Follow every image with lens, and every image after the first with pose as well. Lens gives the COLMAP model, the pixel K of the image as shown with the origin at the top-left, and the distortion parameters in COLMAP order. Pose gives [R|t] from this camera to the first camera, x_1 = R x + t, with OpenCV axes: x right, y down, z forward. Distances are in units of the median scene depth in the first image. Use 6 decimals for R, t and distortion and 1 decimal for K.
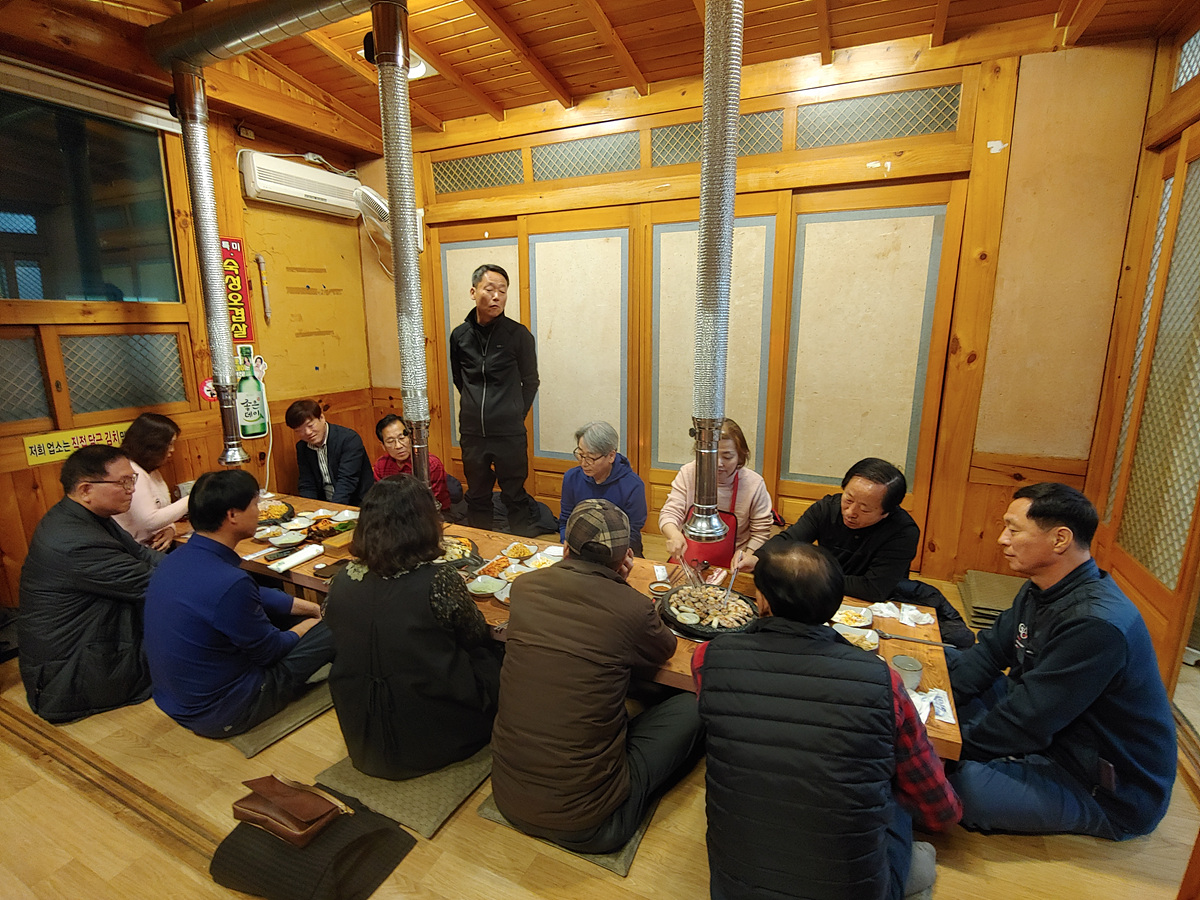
lens RADIAL K [[574.9, 0, 593.2], [0, 574.9, 445.9], [0, 0, 1]] dist [-0.018883, -0.000430]
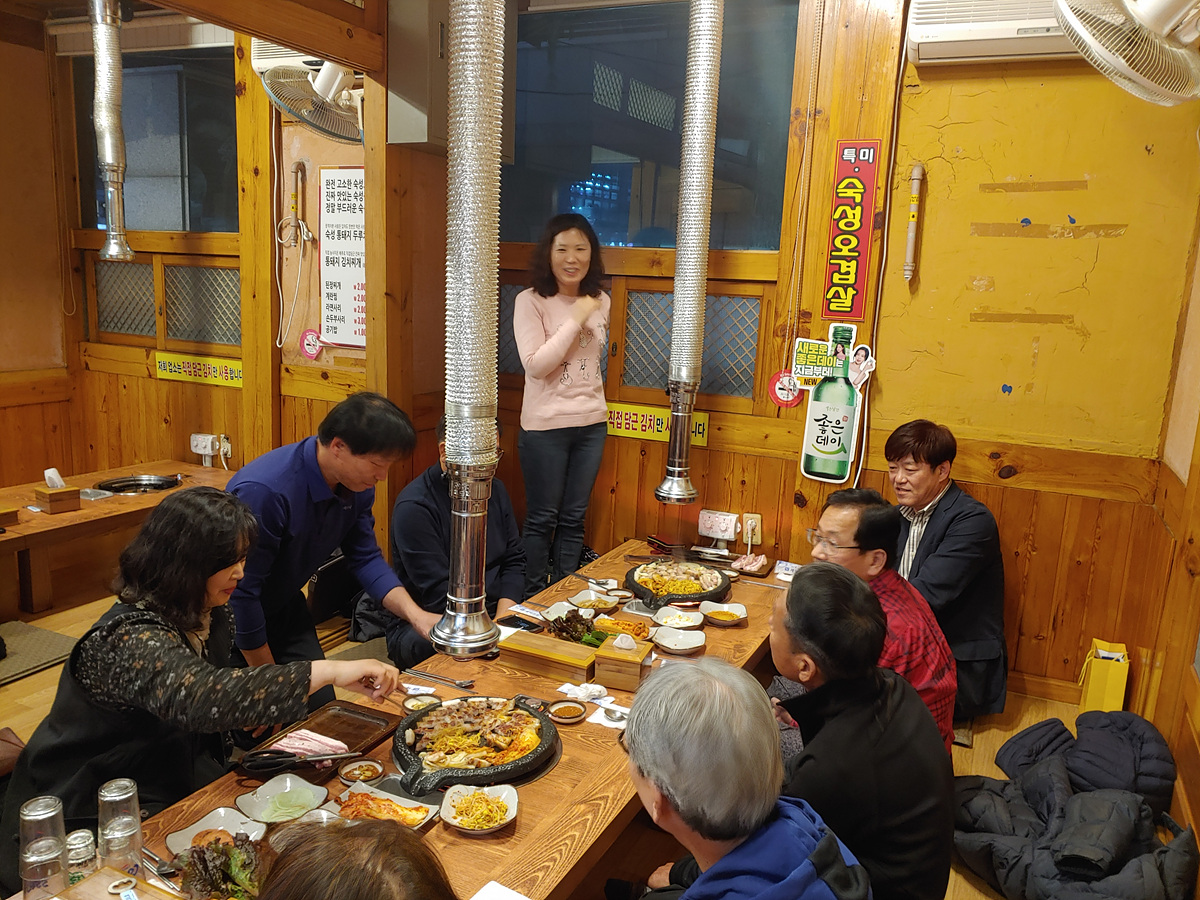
lens RADIAL K [[927.5, 0, 600.8], [0, 927.5, 452.7], [0, 0, 1]] dist [-0.016525, 0.007441]
pose [[-0.003947, 0.187559, -0.982245, 0.386750], [-0.259615, 0.948381, 0.182136, -0.180342], [0.965704, 0.255724, 0.044950, 0.848324]]
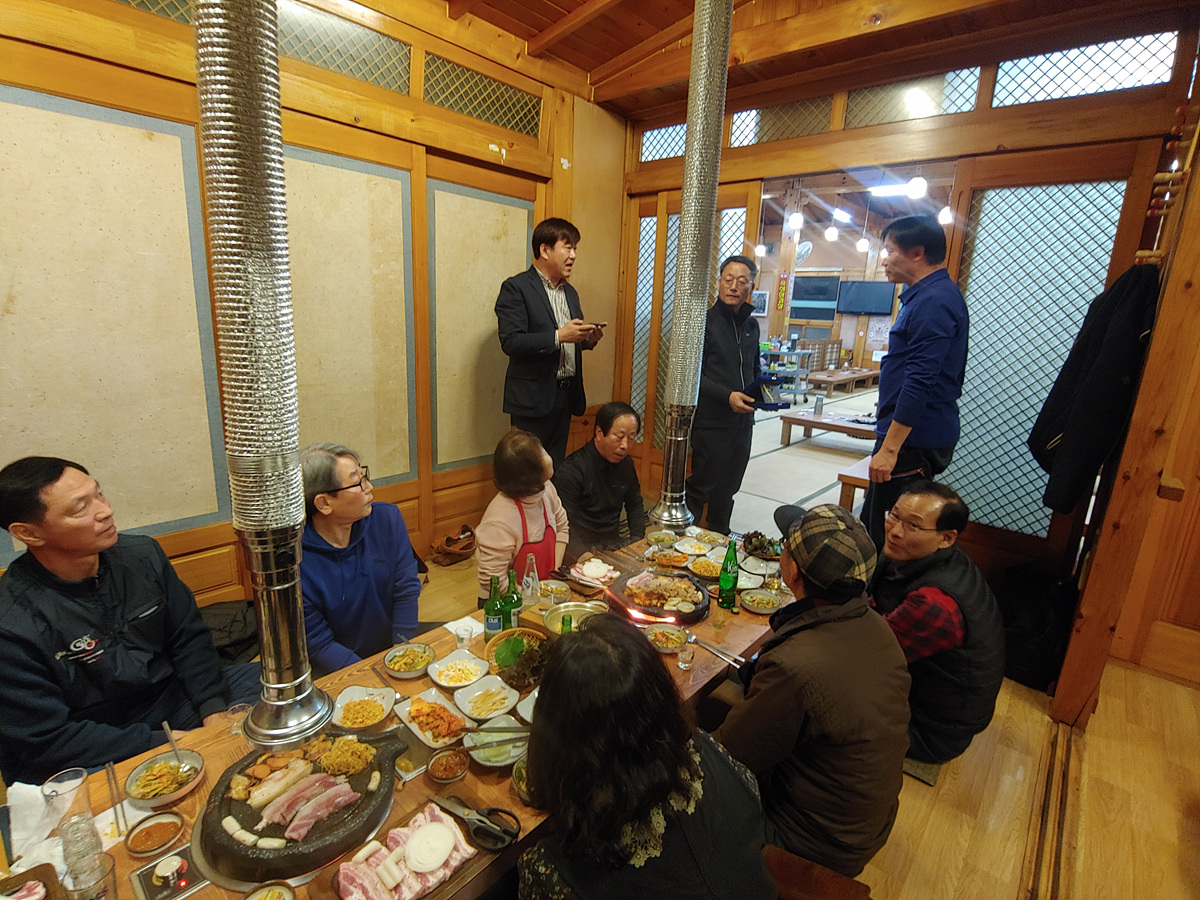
lens RADIAL K [[574.9, 0, 598.4], [0, 574.9, 446.3], [0, 0, 1]] dist [-0.018883, -0.000430]
pose [[0.279566, -0.204602, 0.938073, -0.483163], [0.154072, 0.973929, 0.166506, -0.102647], [-0.947684, 0.097981, 0.303801, 0.512608]]
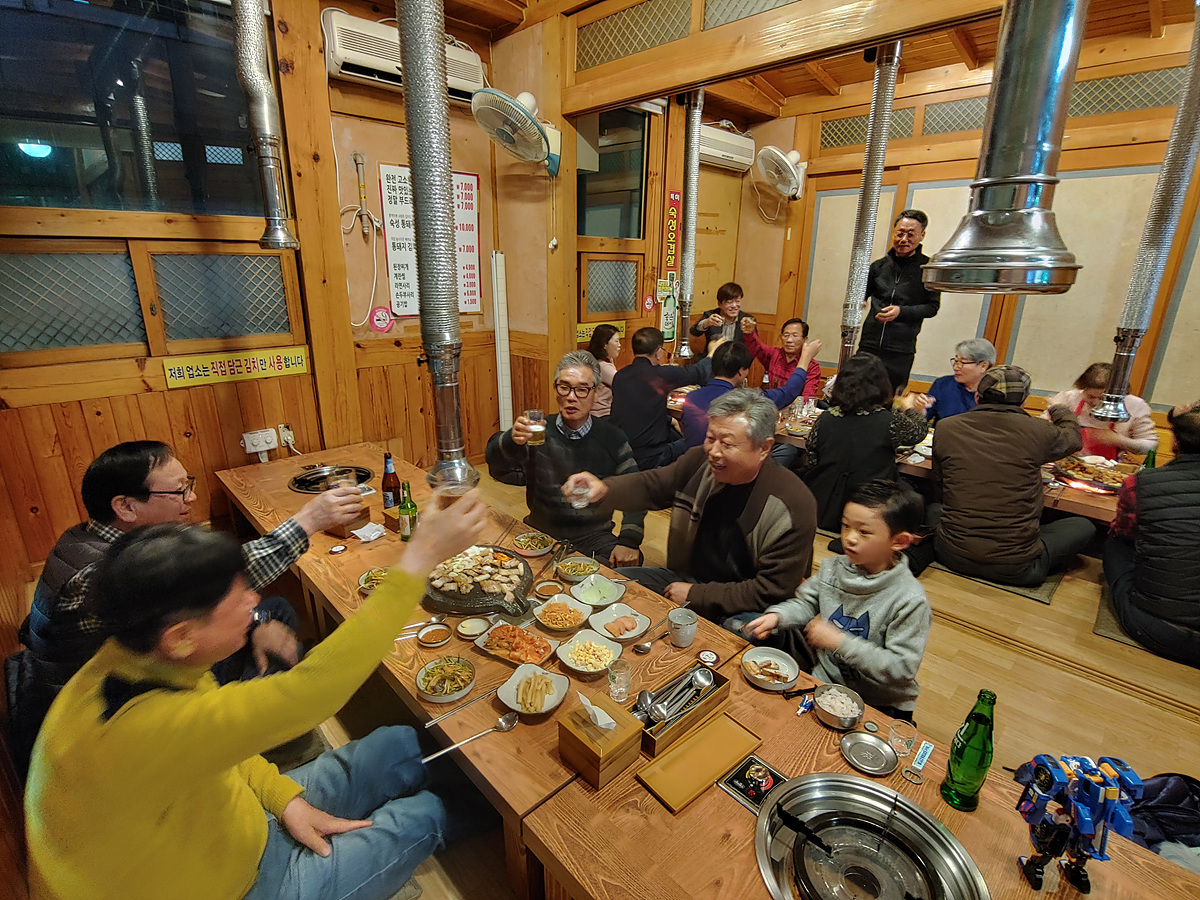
lens RADIAL K [[574.9, 0, 599.9], [0, 574.9, 449.3], [0, 0, 1]] dist [-0.018883, -0.000430]
pose [[0.934357, 0.124121, -0.334021, -0.295156], [-0.091600, 0.989537, 0.111475, 0.118914], [0.344363, -0.073561, 0.935950, -0.418563]]
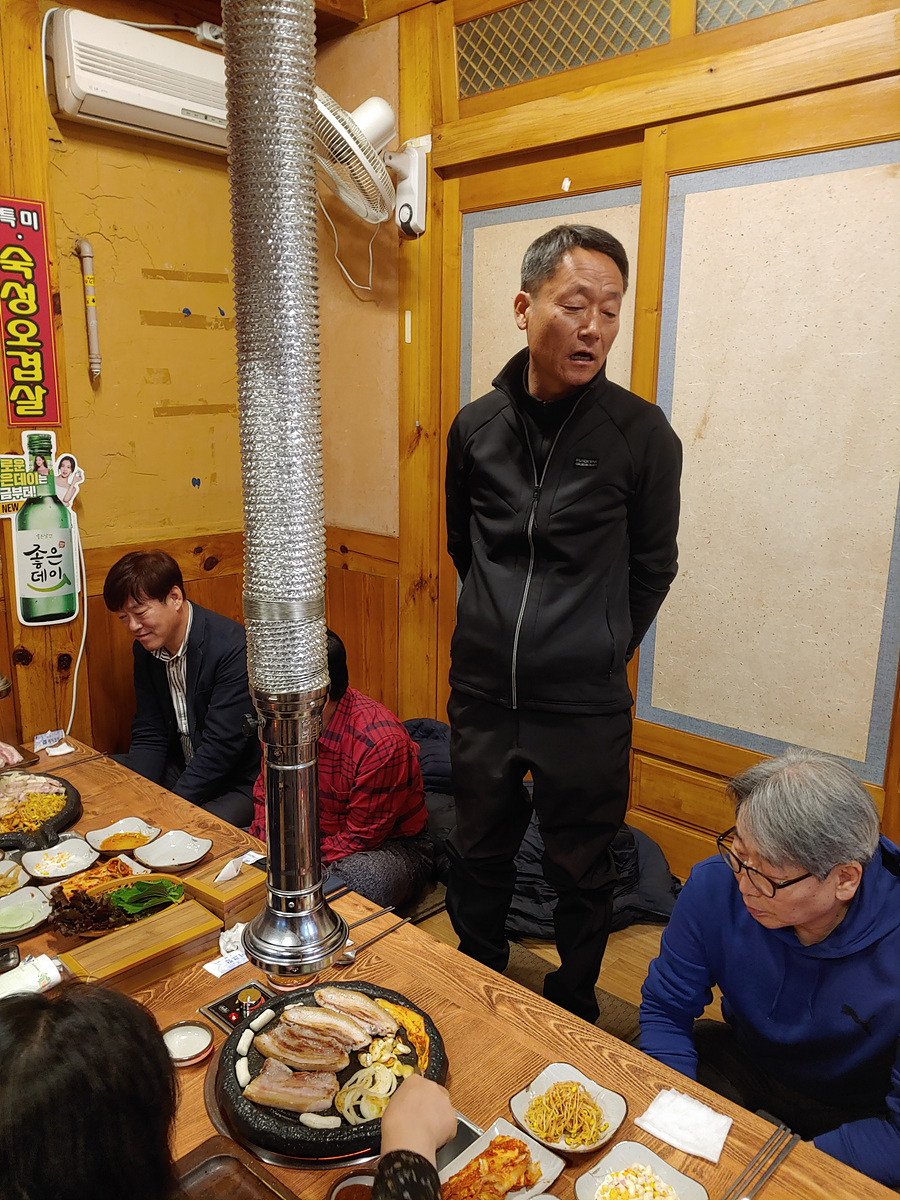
lens RADIAL K [[927.5, 0, 447.8], [0, 927.5, 606.8], [0, 0, 1]] dist [-0.016525, 0.007441]
pose [[0.952334, 0.085658, -0.292784, -0.055655], [-0.082511, 0.996322, 0.023106, -0.086684], [0.293686, 0.002153, 0.955900, 0.412811]]
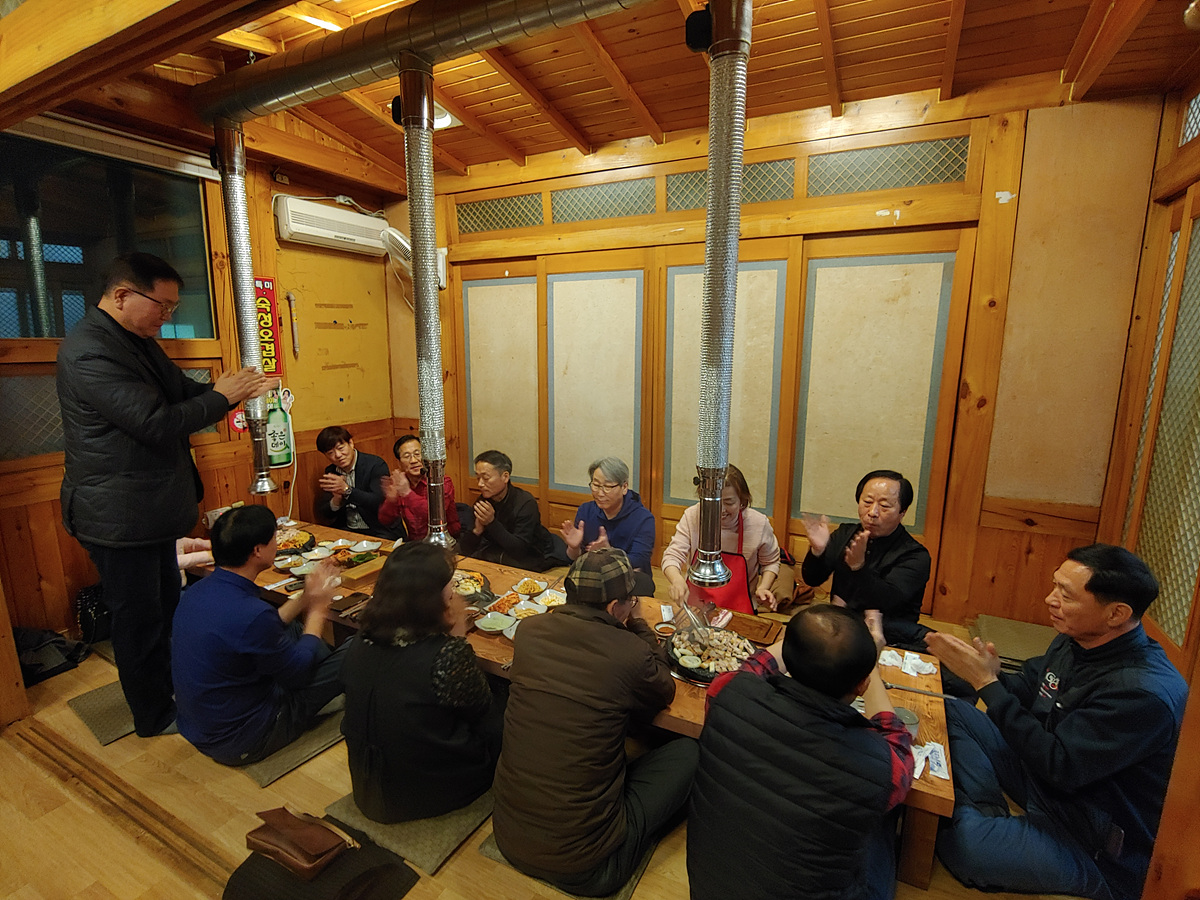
lens RADIAL K [[574.9, 0, 594.8], [0, 574.9, 449.1], [0, 0, 1]] dist [-0.018883, -0.000430]
pose [[0.999308, 0.015030, -0.034022, 0.015415], [-0.016119, 0.999359, -0.031950, -0.026745], [0.033520, 0.032477, 0.998910, -0.022734]]
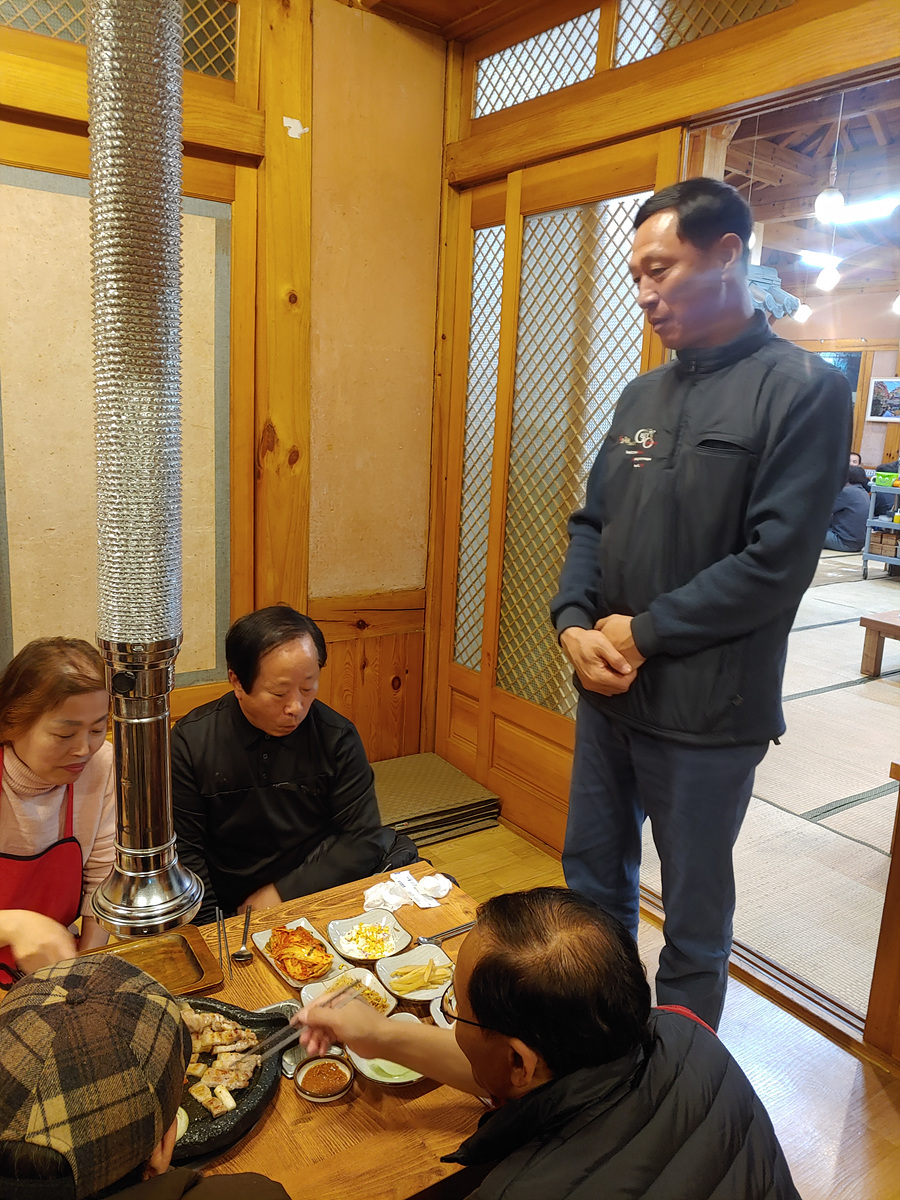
lens RADIAL K [[927.5, 0, 461.8], [0, 927.5, 599.5], [0, 0, 1]] dist [-0.016525, 0.007441]
pose [[0.489213, -0.155006, 0.858280, -0.149714], [0.133688, 0.985778, 0.101831, -0.068935], [-0.861857, 0.064924, 0.502978, 0.289022]]
